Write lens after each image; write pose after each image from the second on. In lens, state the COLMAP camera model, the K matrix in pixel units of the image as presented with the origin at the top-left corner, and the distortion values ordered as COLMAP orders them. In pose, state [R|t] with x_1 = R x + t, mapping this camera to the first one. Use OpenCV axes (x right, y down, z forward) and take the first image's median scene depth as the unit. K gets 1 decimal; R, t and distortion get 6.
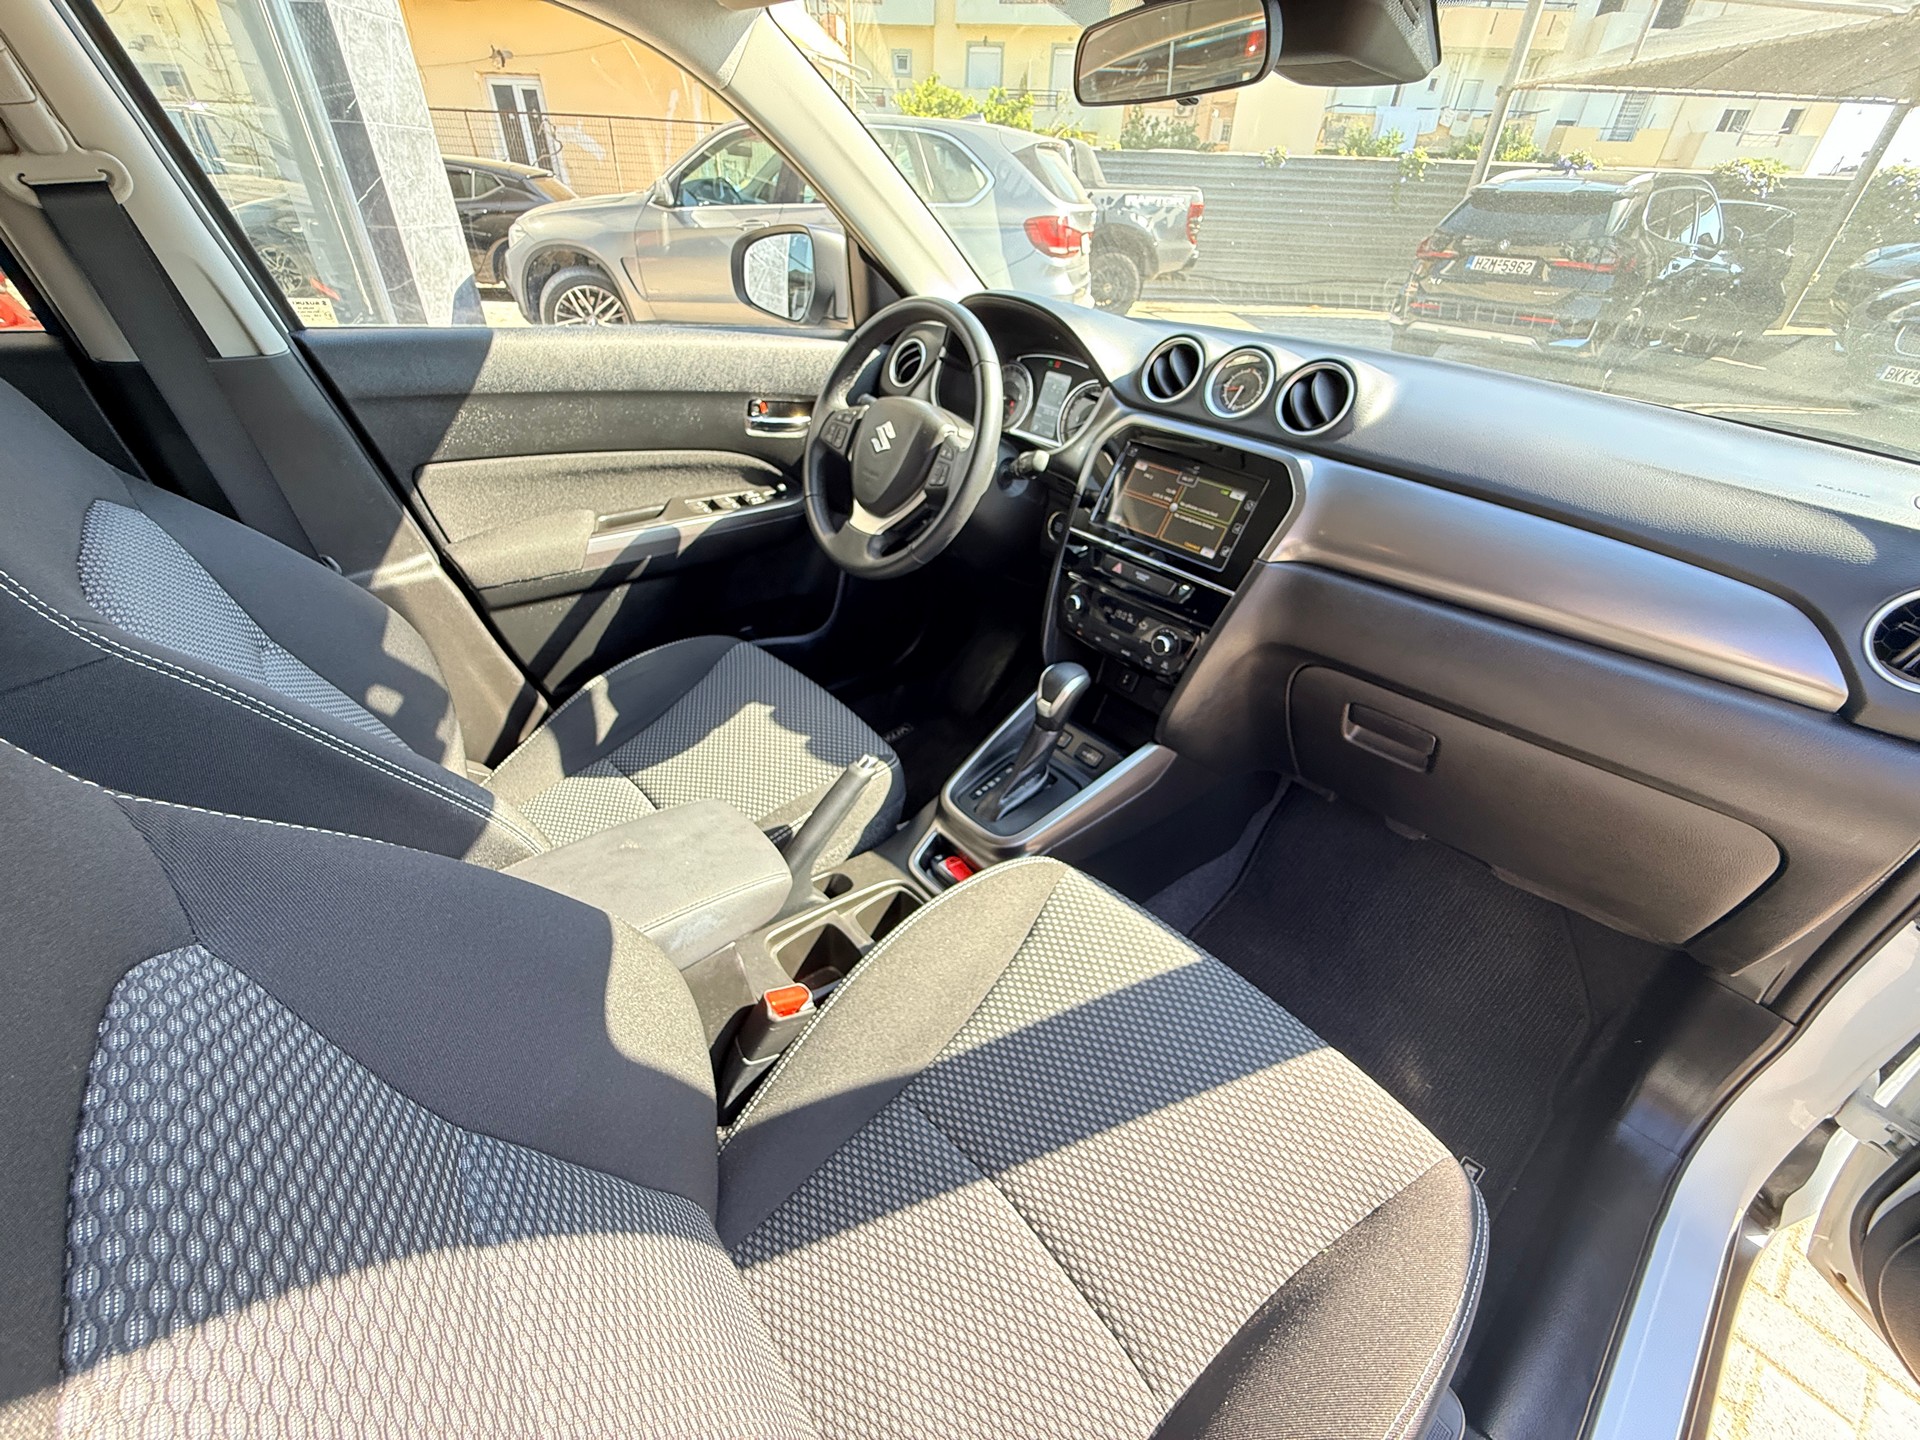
lens RADIAL K [[768.6, 0, 960.1], [0, 768.6, 715.7], [0, 0, 1]] dist [-0.000957, 0.000366]
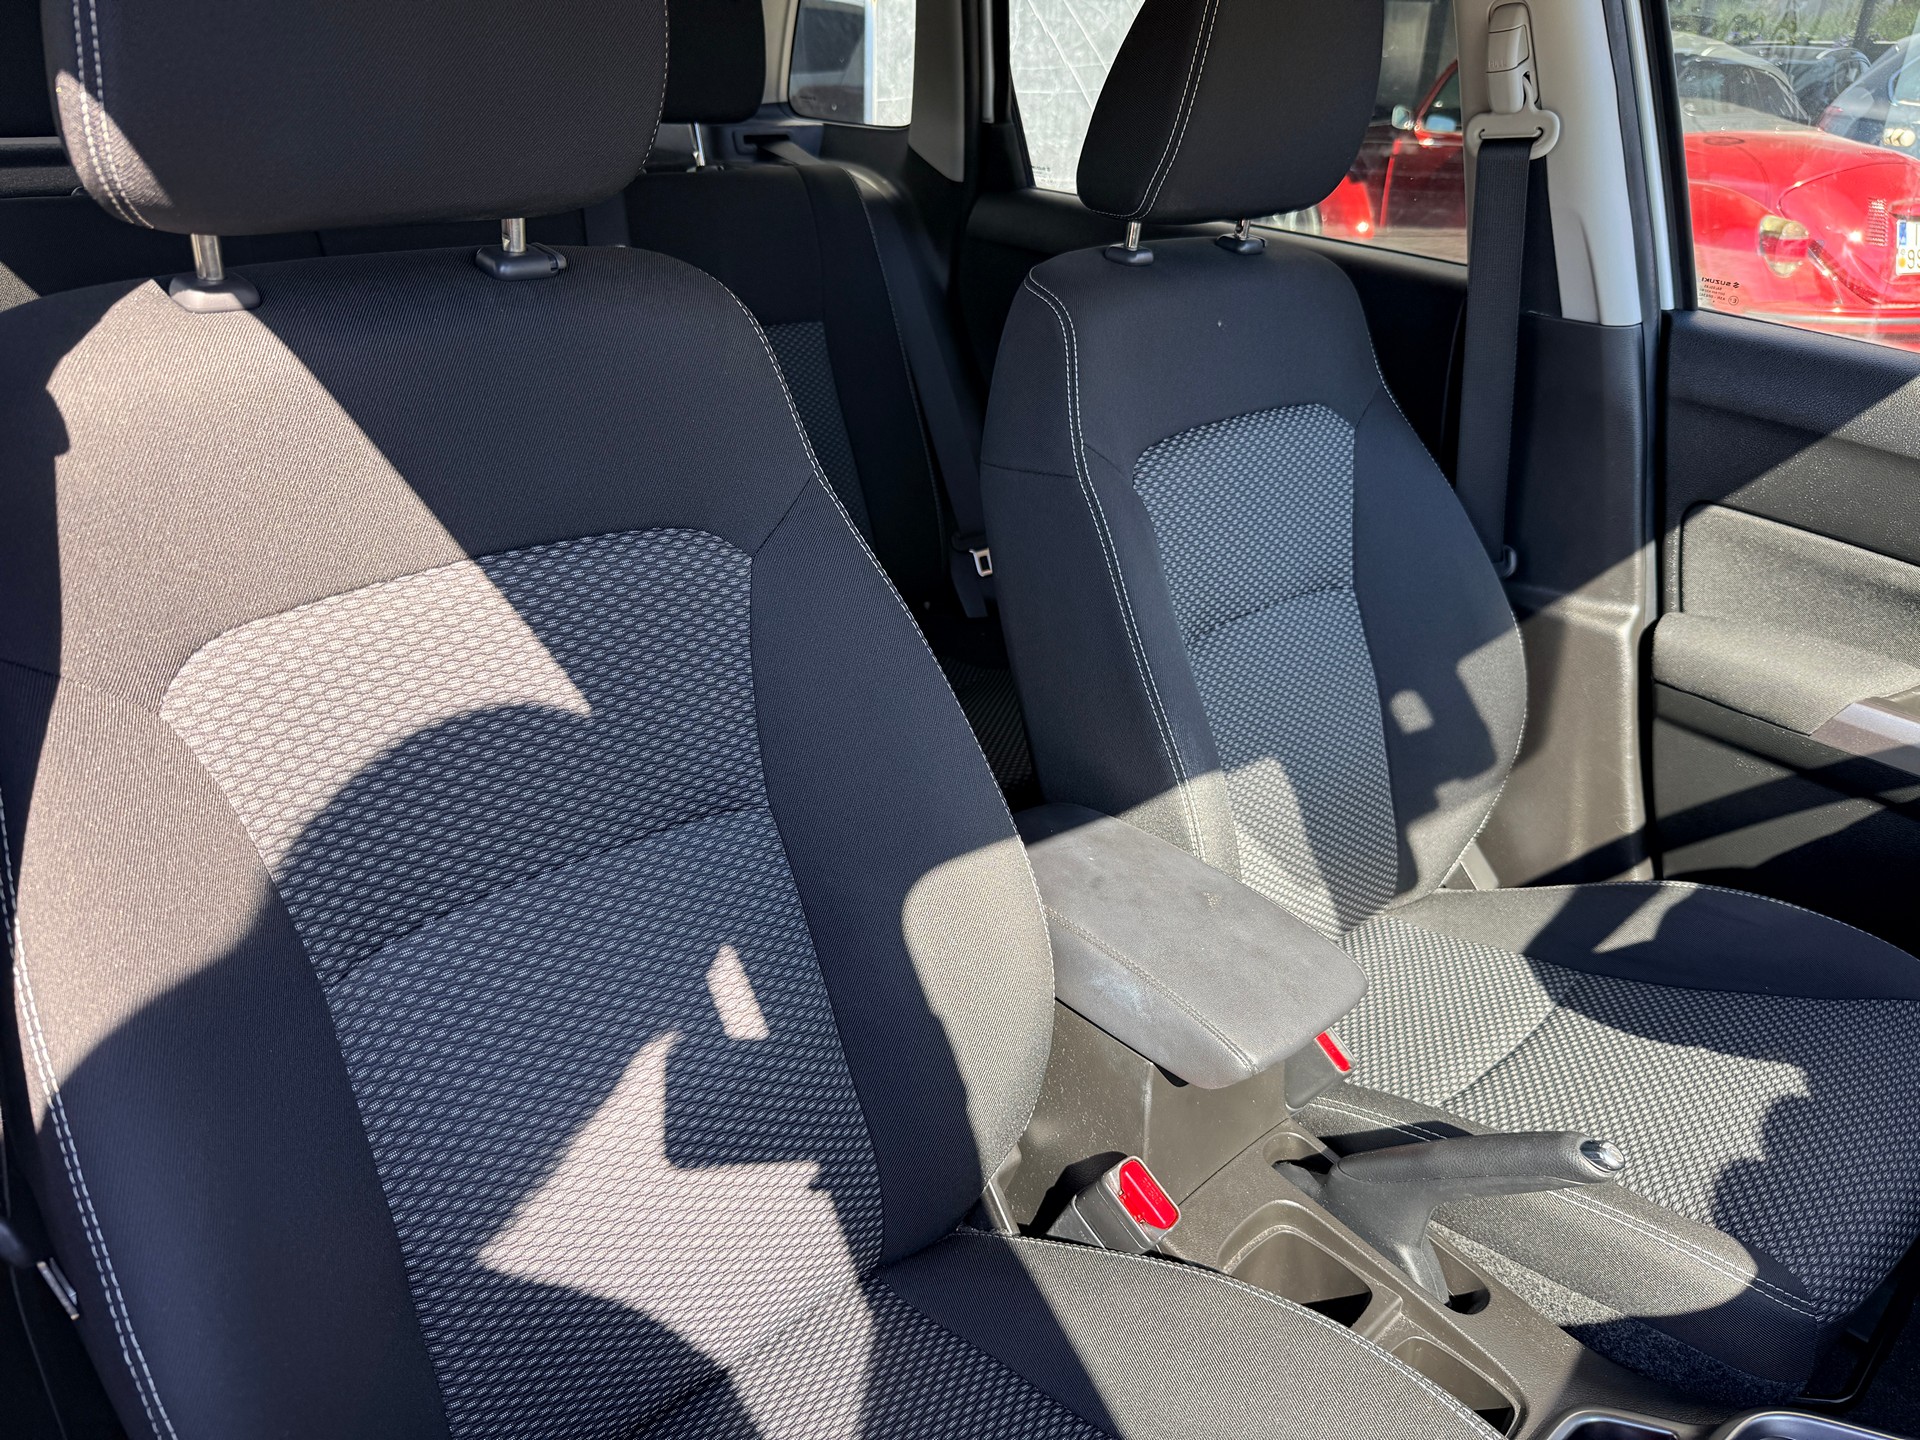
lens RADIAL K [[1373.0, 0, 960.7], [0, 1373.0, 728.1], [0, 0, 1]] dist [0.082199, -0.180062]
pose [[0.043704, 0.405938, -0.912855, 0.518926], [-0.582334, 0.752801, 0.306884, -0.164967], [0.811774, 0.518174, 0.269292, 0.218284]]
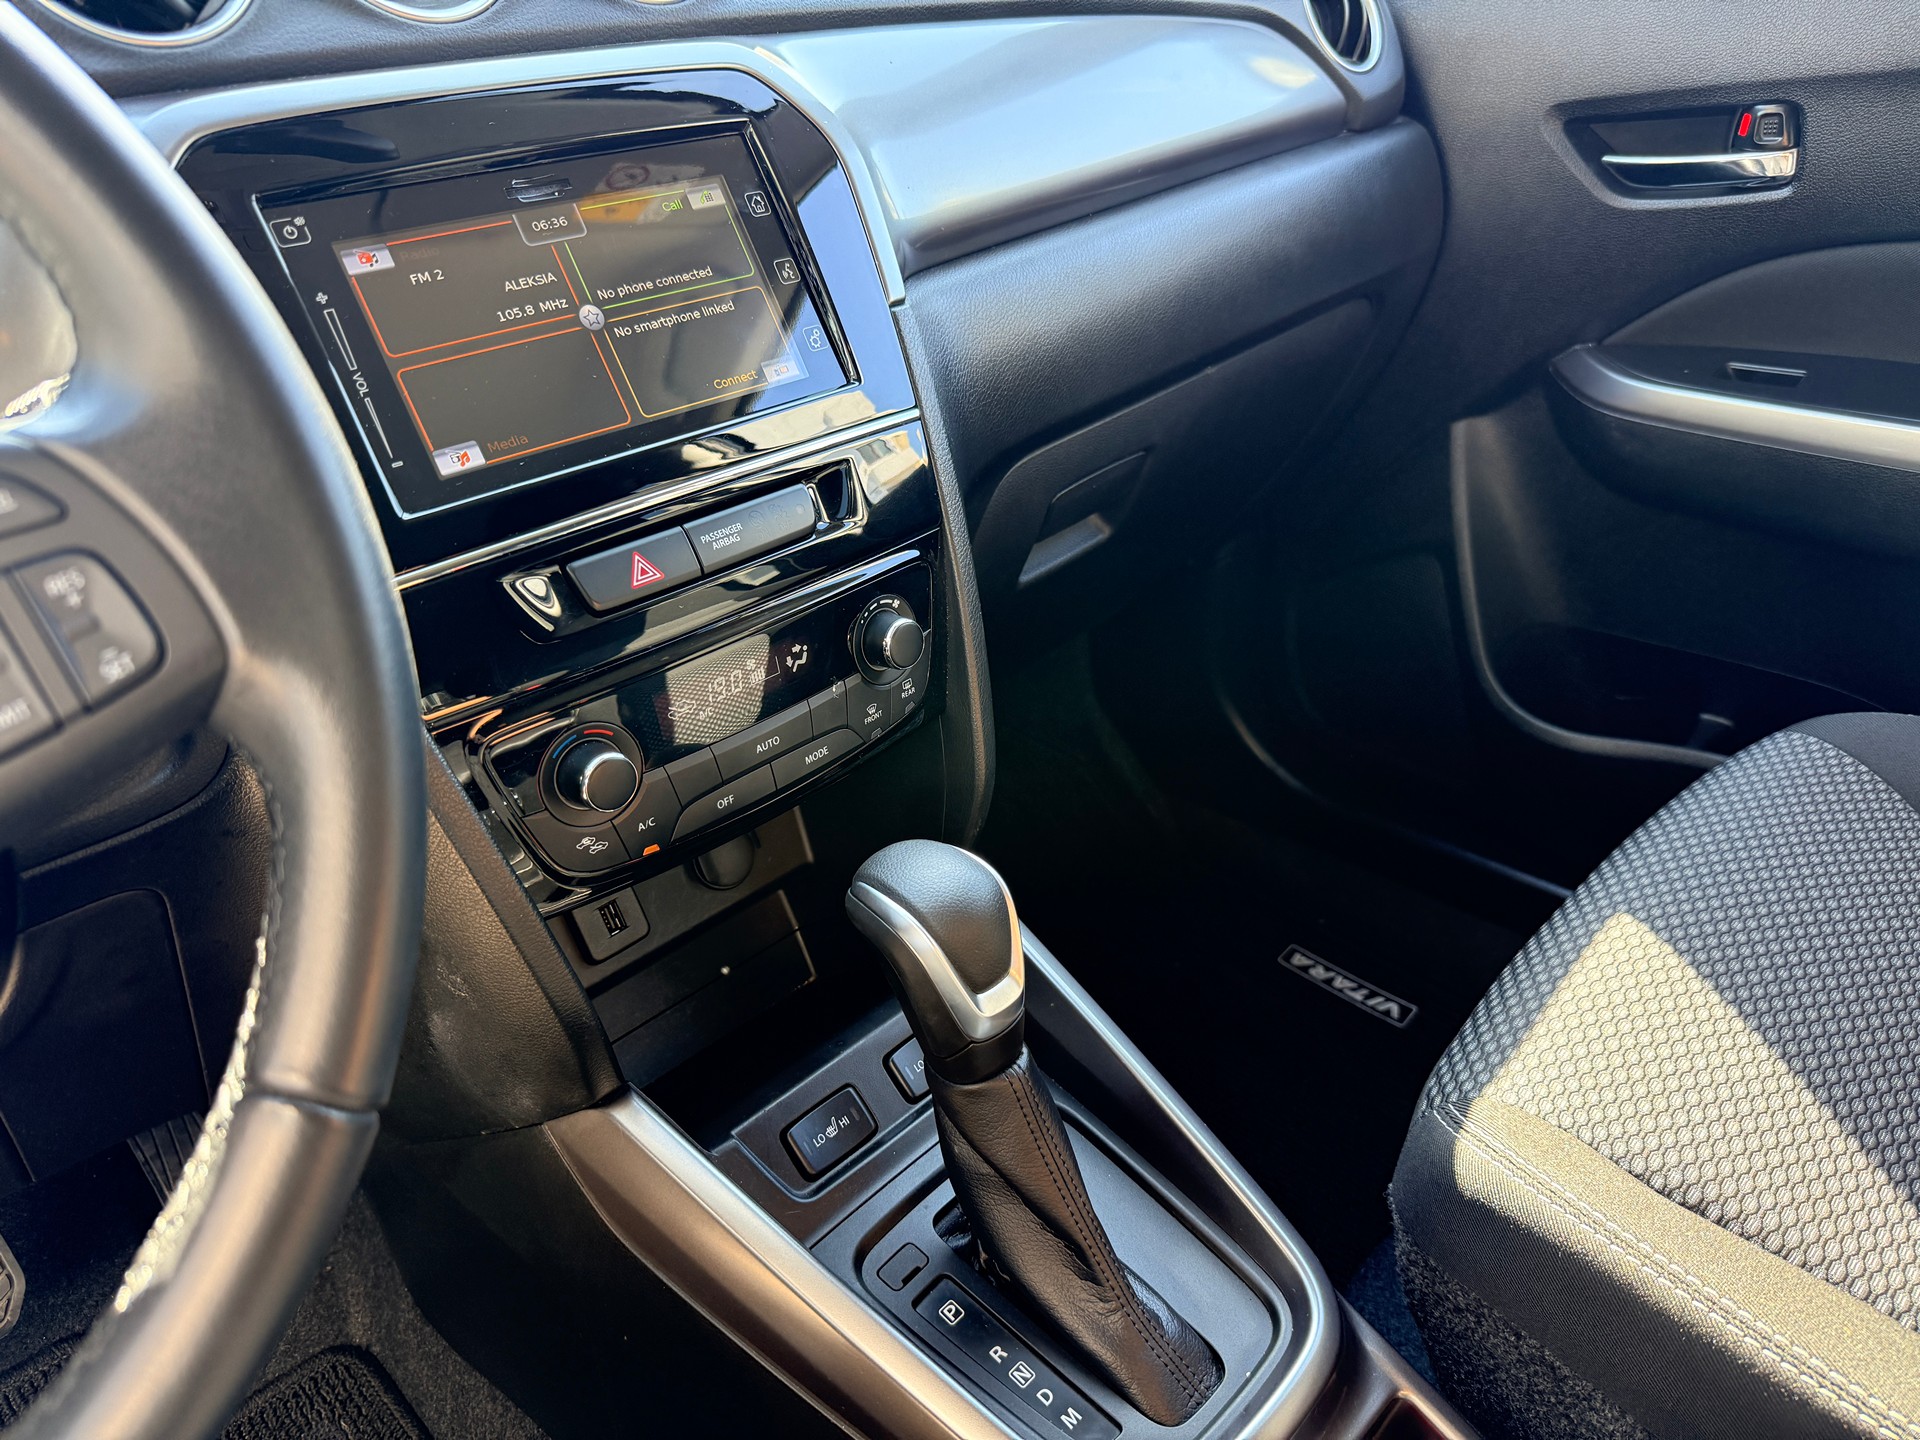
lens RADIAL K [[1373.0, 0, 960.7], [0, 1373.0, 728.1], [0, 0, 1]] dist [0.082199, -0.180062]
pose [[-0.082319, -0.526776, 0.846009, -0.267679], [0.586934, 0.660433, 0.468335, -0.321271], [-0.805439, 0.535104, 0.254816, 0.799427]]
